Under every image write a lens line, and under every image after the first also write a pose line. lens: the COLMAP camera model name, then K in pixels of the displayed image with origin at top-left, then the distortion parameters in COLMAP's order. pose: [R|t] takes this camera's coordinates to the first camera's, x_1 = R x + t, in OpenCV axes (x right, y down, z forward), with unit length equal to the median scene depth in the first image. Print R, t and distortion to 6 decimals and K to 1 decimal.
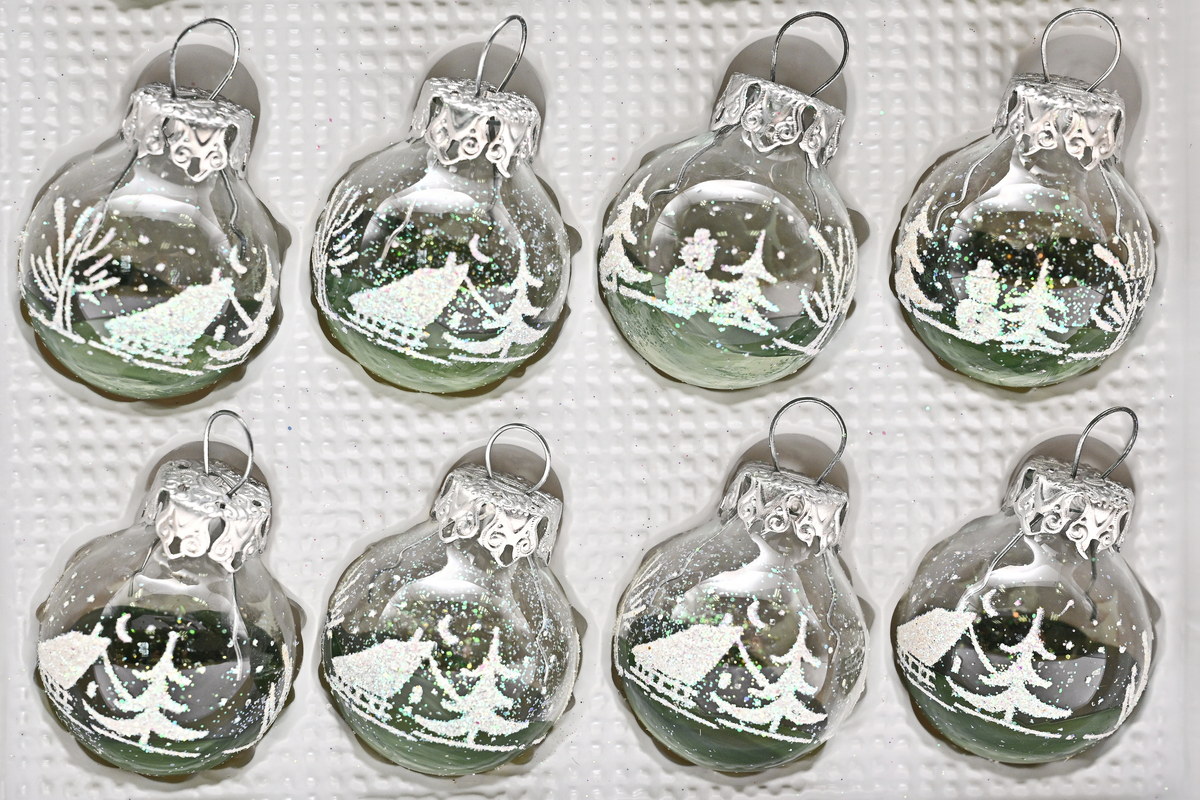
lens RADIAL K [[2414.6, 0, 597.8], [0, 2414.6, 397.0], [0, 0, 1]] dist [-0.111664, 0.000000]
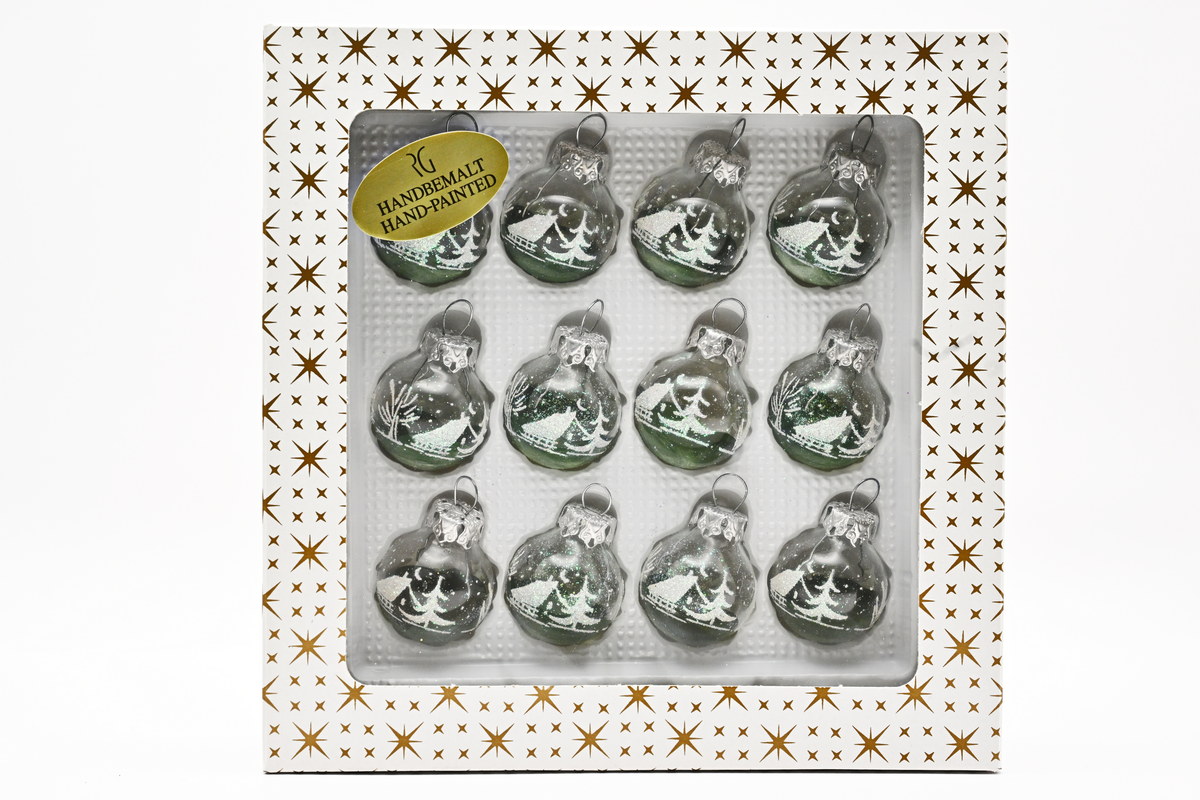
lens RADIAL K [[1906.8, 0, 603.4], [0, 1906.8, 402.9], [0, 0, 1]] dist [-0.182390, 0.000000]
pose [[0.999942, 0.009922, -0.004150, -0.020875], [-0.010055, 0.999398, -0.033205, -0.004643], [0.003818, 0.033245, 0.999440, -0.743657]]
